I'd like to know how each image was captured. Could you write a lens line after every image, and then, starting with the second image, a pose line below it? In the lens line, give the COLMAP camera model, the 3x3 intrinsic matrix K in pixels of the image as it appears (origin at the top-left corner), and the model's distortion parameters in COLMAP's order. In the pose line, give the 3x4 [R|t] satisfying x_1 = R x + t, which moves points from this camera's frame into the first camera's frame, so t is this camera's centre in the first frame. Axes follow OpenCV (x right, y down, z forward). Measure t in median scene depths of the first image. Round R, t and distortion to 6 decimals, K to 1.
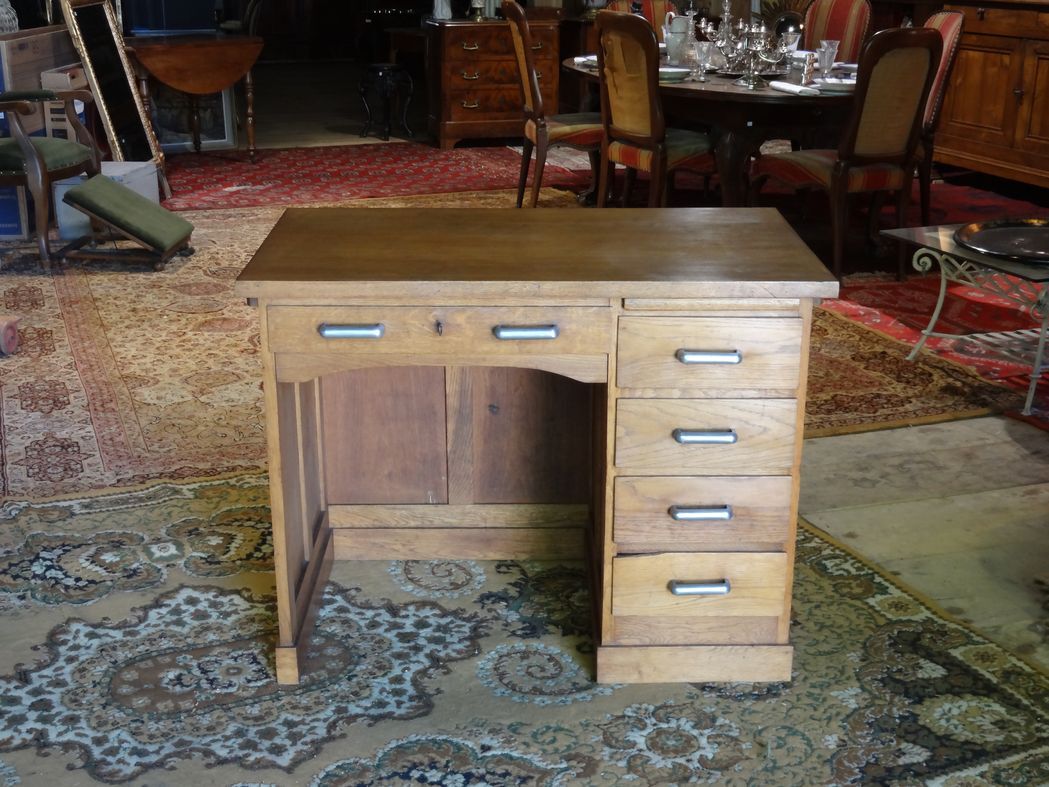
lens RADIAL K [[1425.5, 0, 536.4], [0, 1425.5, 421.2], [0, 0, 1]] dist [-0.004150, 0.000000]
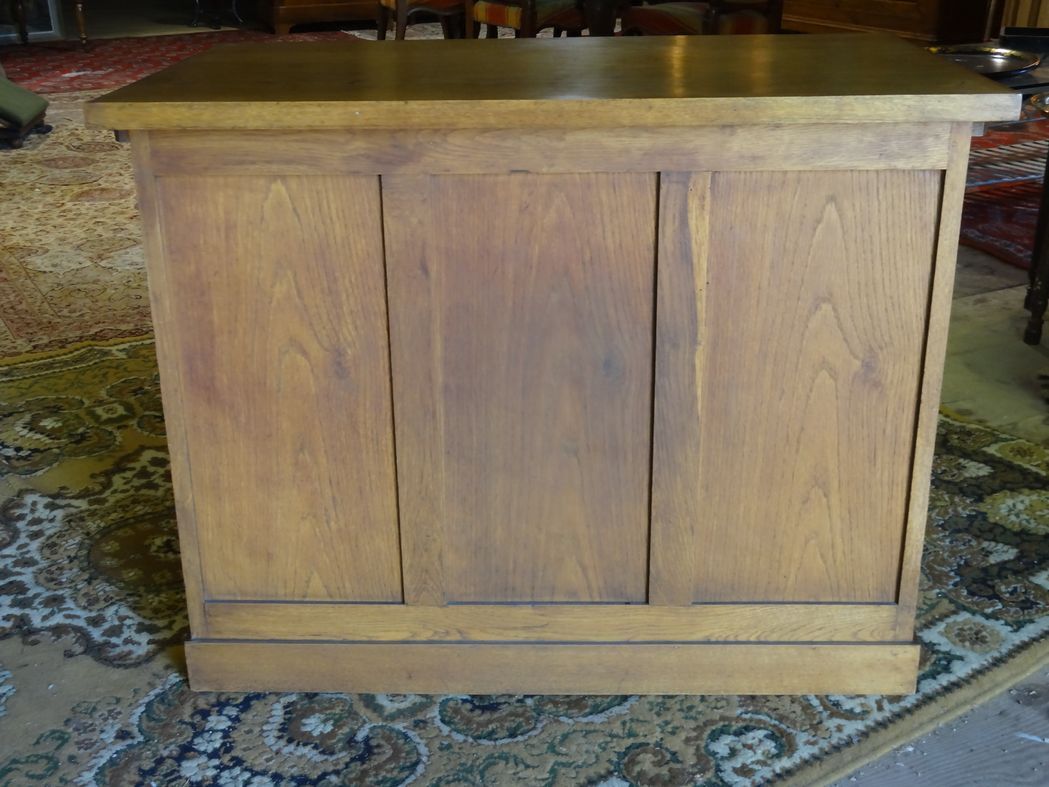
lens RADIAL K [[1291.1, 0, 529.1], [0, 1291.1, 413.3], [0, 0, 1]] dist [-0.004995, 0.000000]
pose [[0.986978, -0.071736, 0.143975, -0.135227], [0.061018, 0.995121, 0.077533, 0.050781], [-0.148835, -0.067738, 0.986539, 0.188038]]
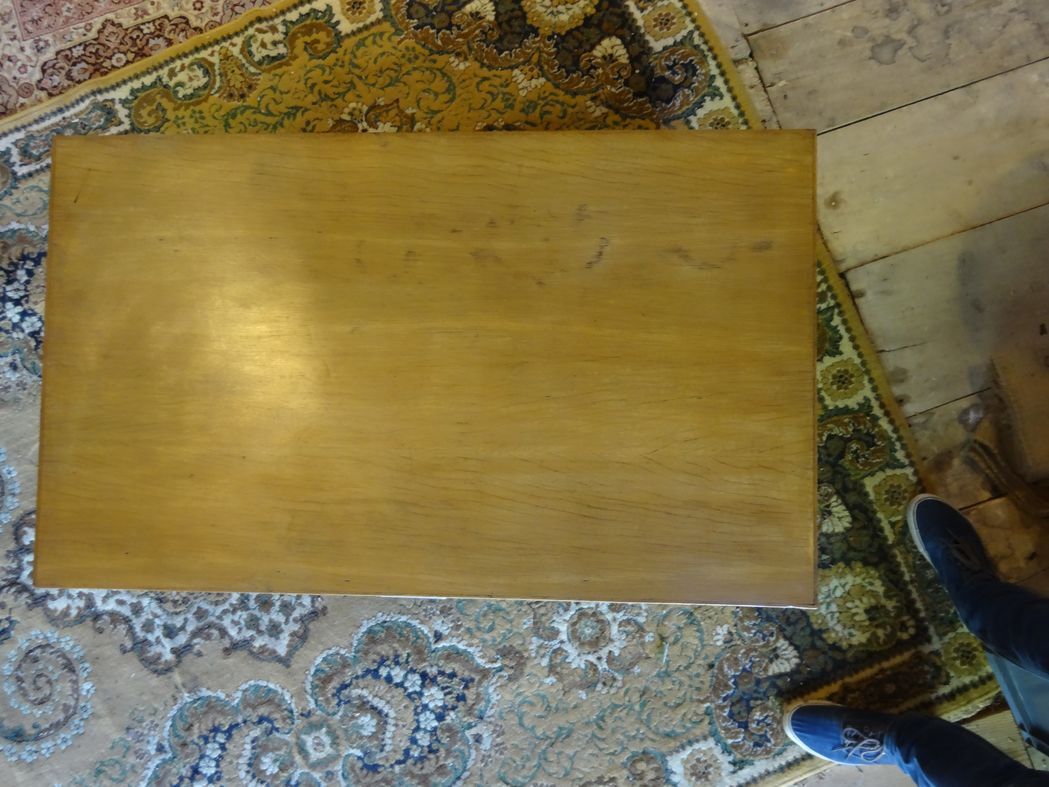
lens RADIAL K [[869.8, 0, 532.1], [0, 869.8, 390.8], [0, 0, 1]] dist [-0.001926, 0.003806]
pose [[0.997344, 0.028685, -0.066951, 0.079672], [0.050229, 0.394802, 0.917392, -0.478918], [0.052748, -0.918318, 0.392312, 0.785654]]
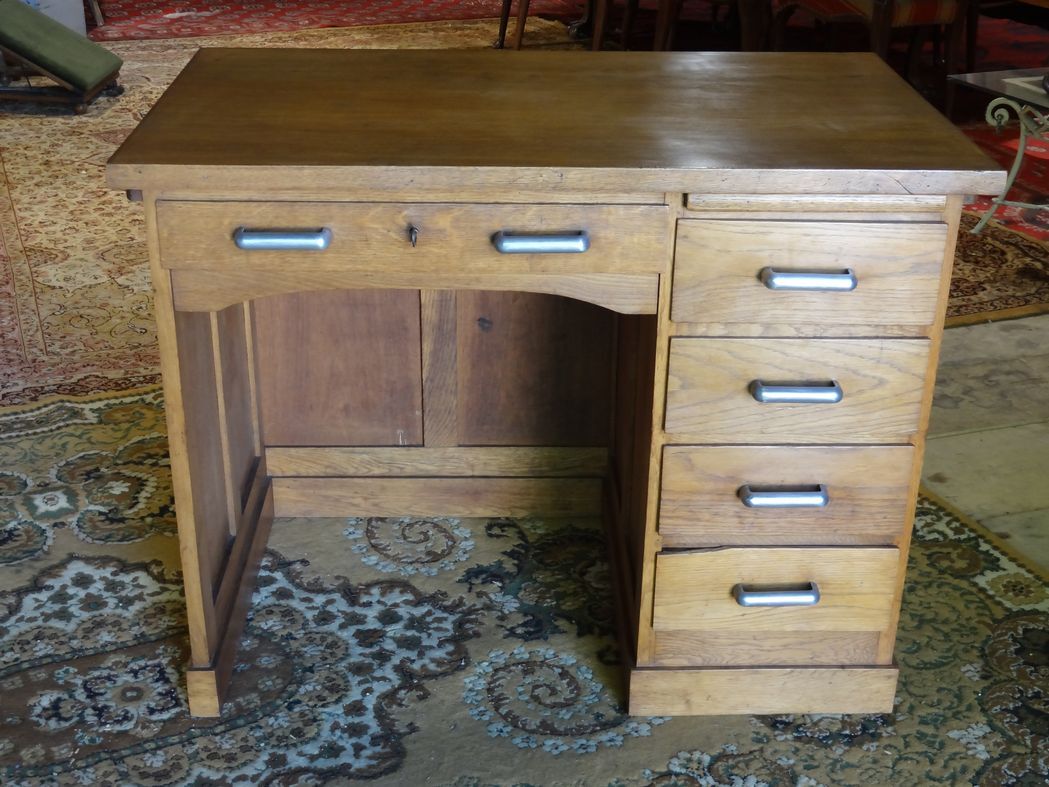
lens RADIAL K [[1425.5, 0, 522.8], [0, 1425.5, 402.0], [0, 0, 1]] dist [-0.004150, 0.000000]
pose [[0.999920, 0.005146, 0.011544, -0.020044], [-0.006308, 0.994668, 0.102937, -0.048724], [-0.010952, -0.103002, 0.994621, 0.274595]]
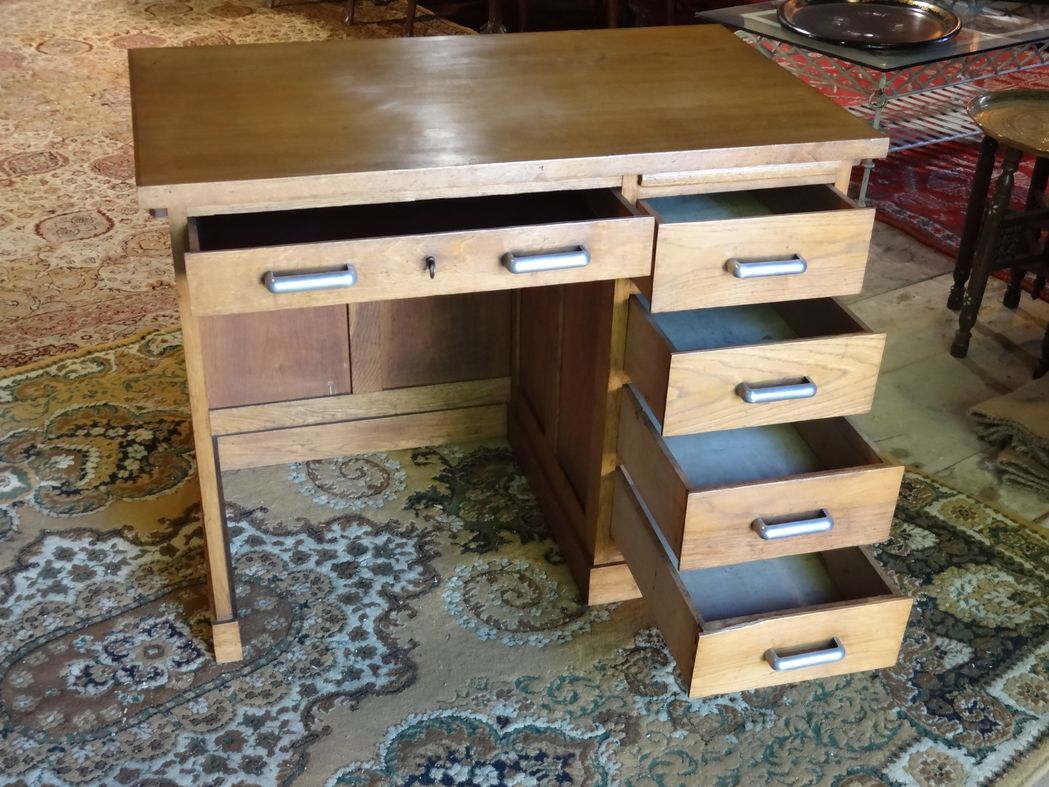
lens RADIAL K [[1291.1, 0, 536.7], [0, 1291.1, 418.5], [0, 0, 1]] dist [-0.004995, 0.000000]
pose [[0.965577, -0.109505, 0.235945, -0.154763], [0.059711, 0.976158, 0.208689, -0.091541], [-0.253172, -0.187416, 0.949094, 0.261153]]
